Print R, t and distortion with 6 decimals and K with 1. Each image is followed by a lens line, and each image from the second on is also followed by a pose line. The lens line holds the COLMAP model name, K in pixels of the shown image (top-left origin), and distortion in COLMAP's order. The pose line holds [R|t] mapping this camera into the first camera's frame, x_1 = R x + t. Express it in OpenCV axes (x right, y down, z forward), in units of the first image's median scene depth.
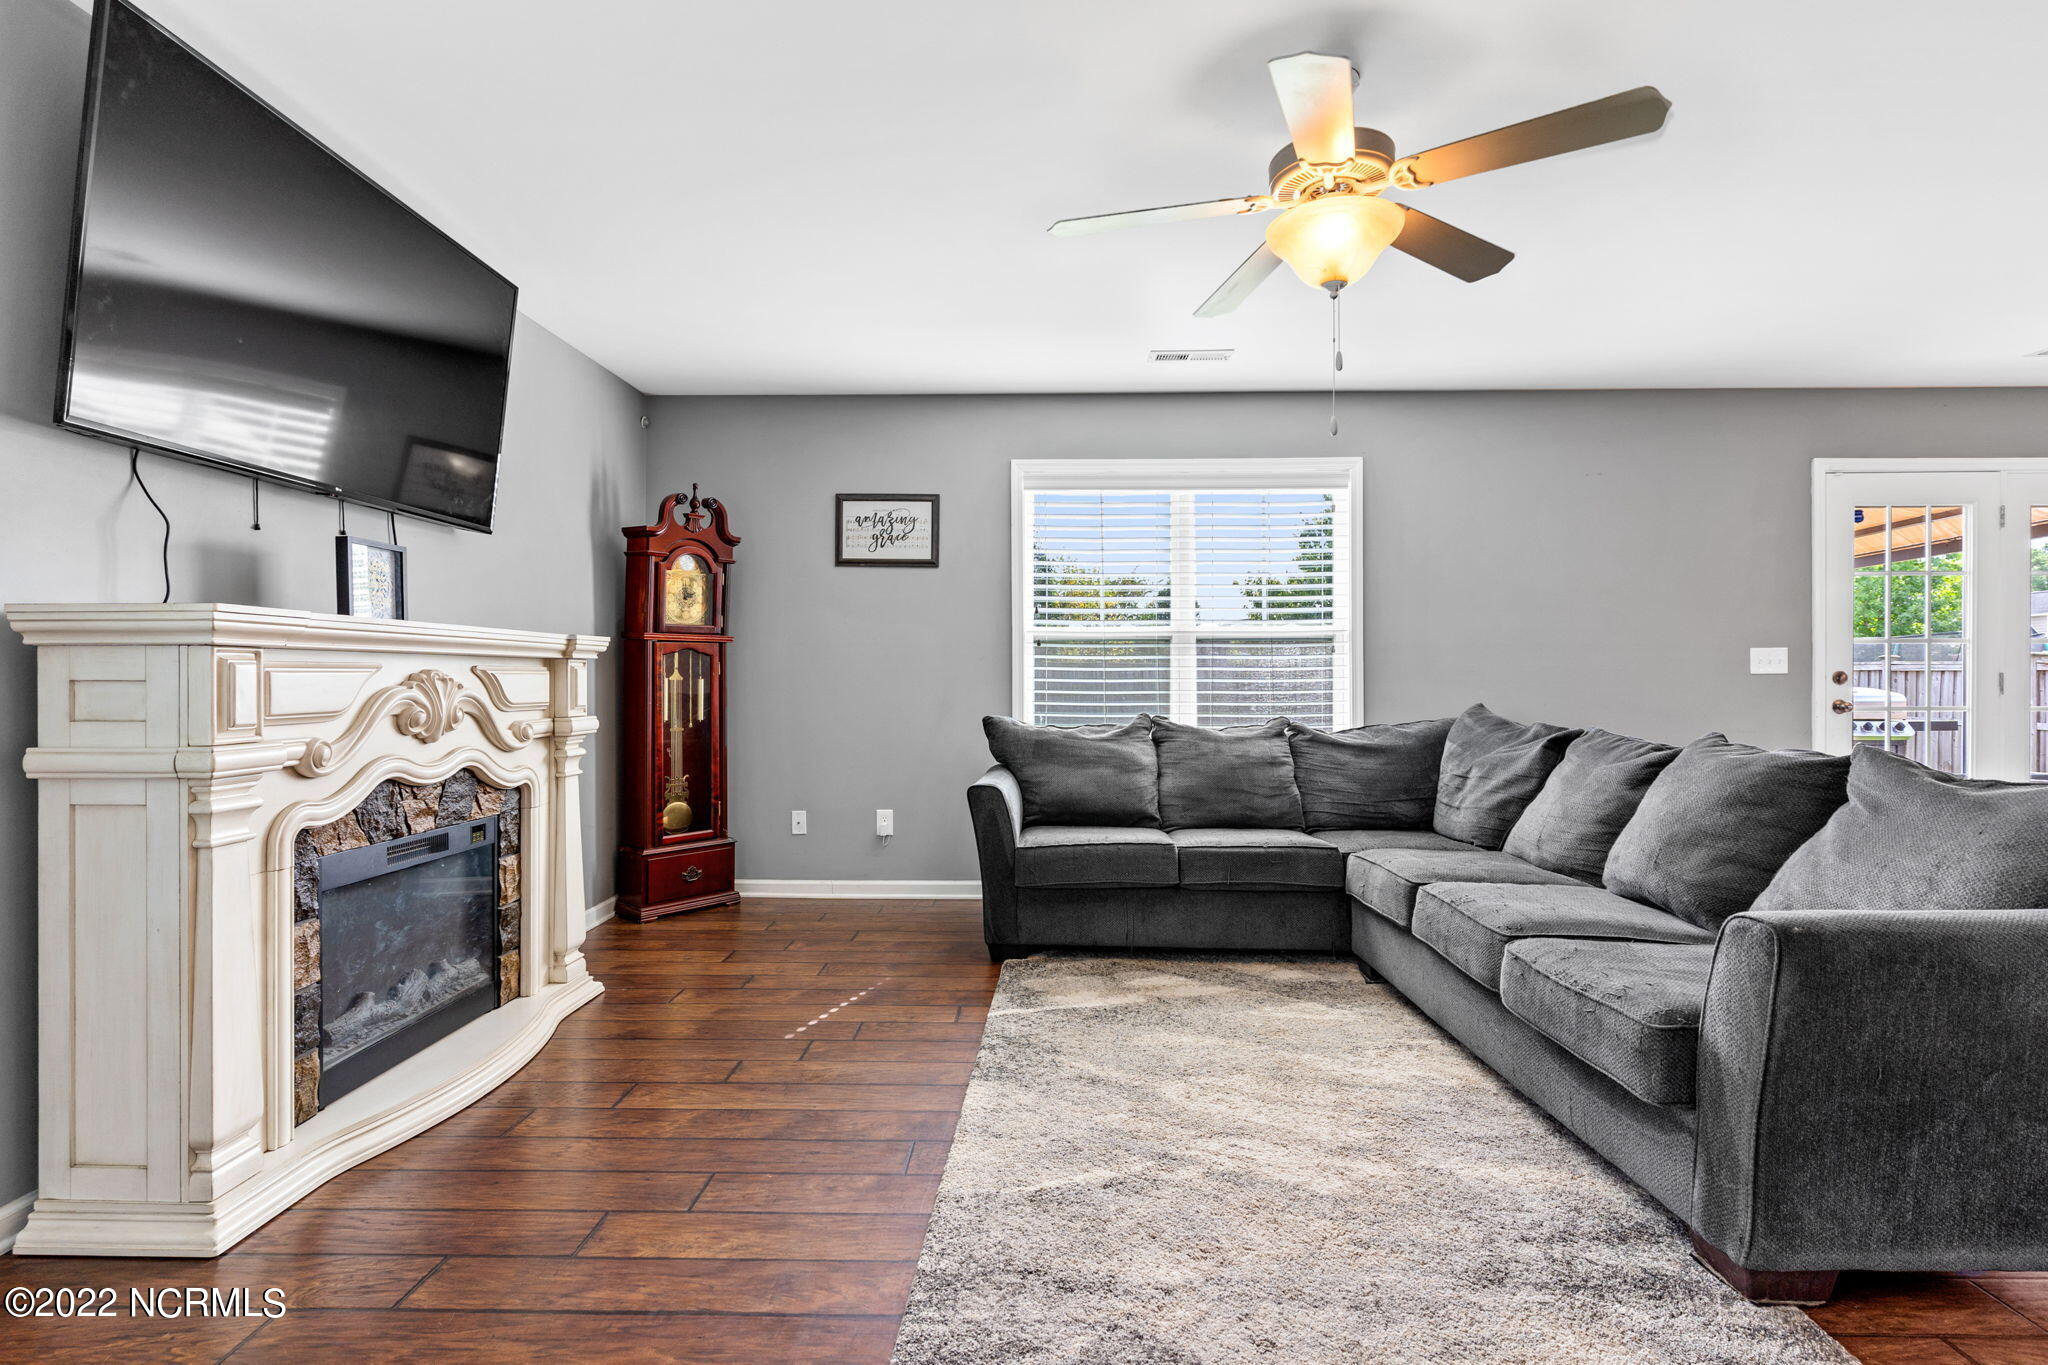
lens RADIAL K [[991.6, 0, 1019.8], [0, 991.6, 675.7], [0, 0, 1]] dist [0.003029, -0.000094]
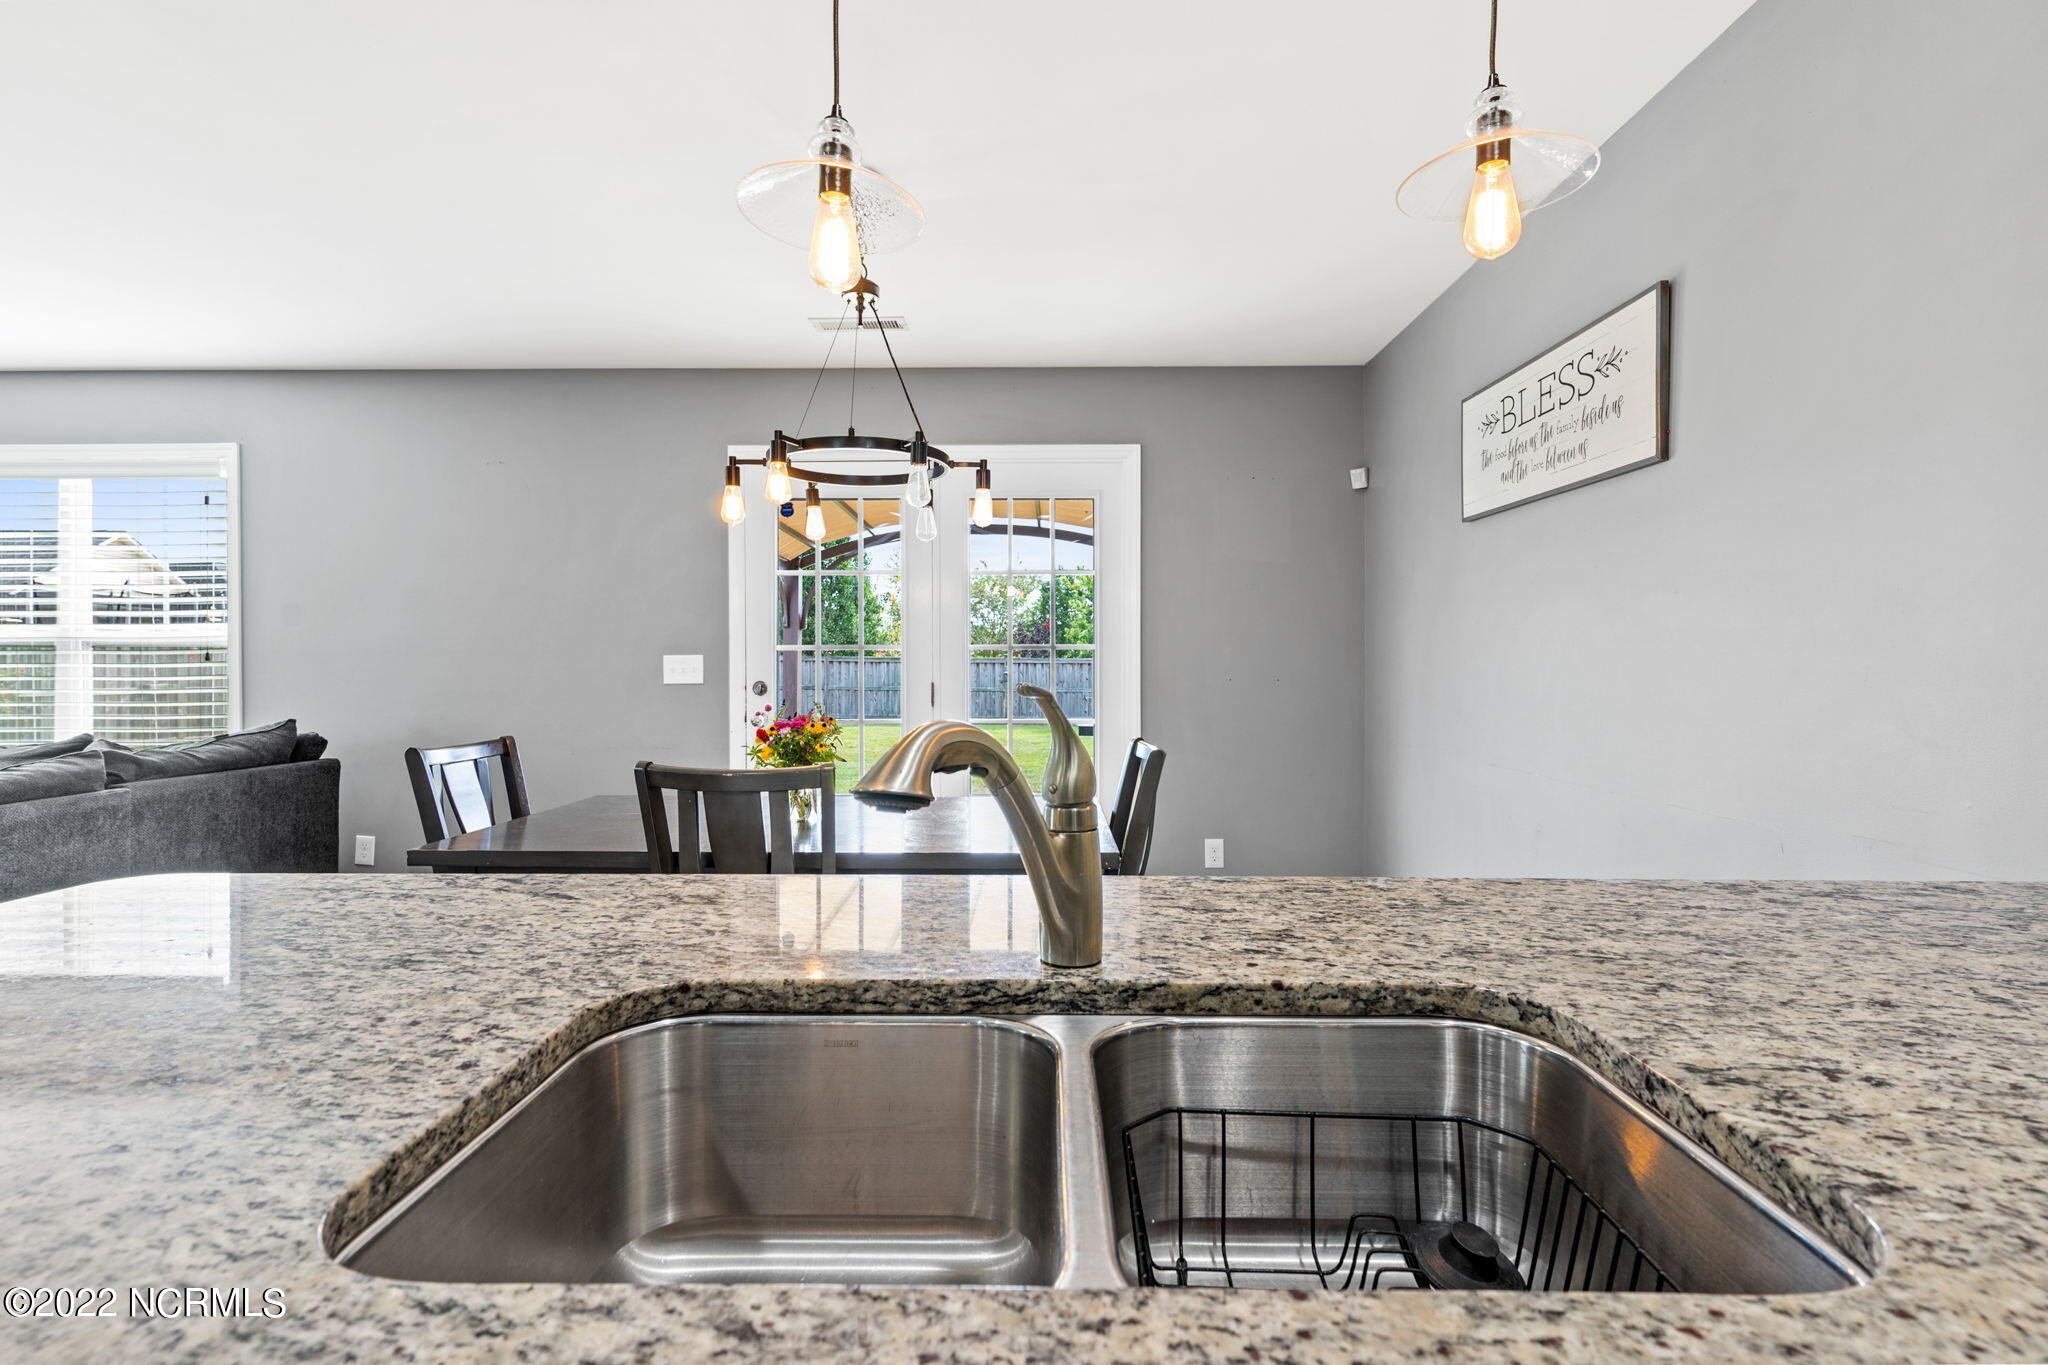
lens RADIAL K [[991.6, 0, 1029.4], [0, 991.6, 679.0], [0, 0, 1]] dist [0.003029, -0.000094]
pose [[0.999440, -0.001017, 0.033454, 1.053453], [0.000873, 0.999990, 0.004334, -0.010221], [-0.033459, -0.004302, 0.999431, 0.078219]]
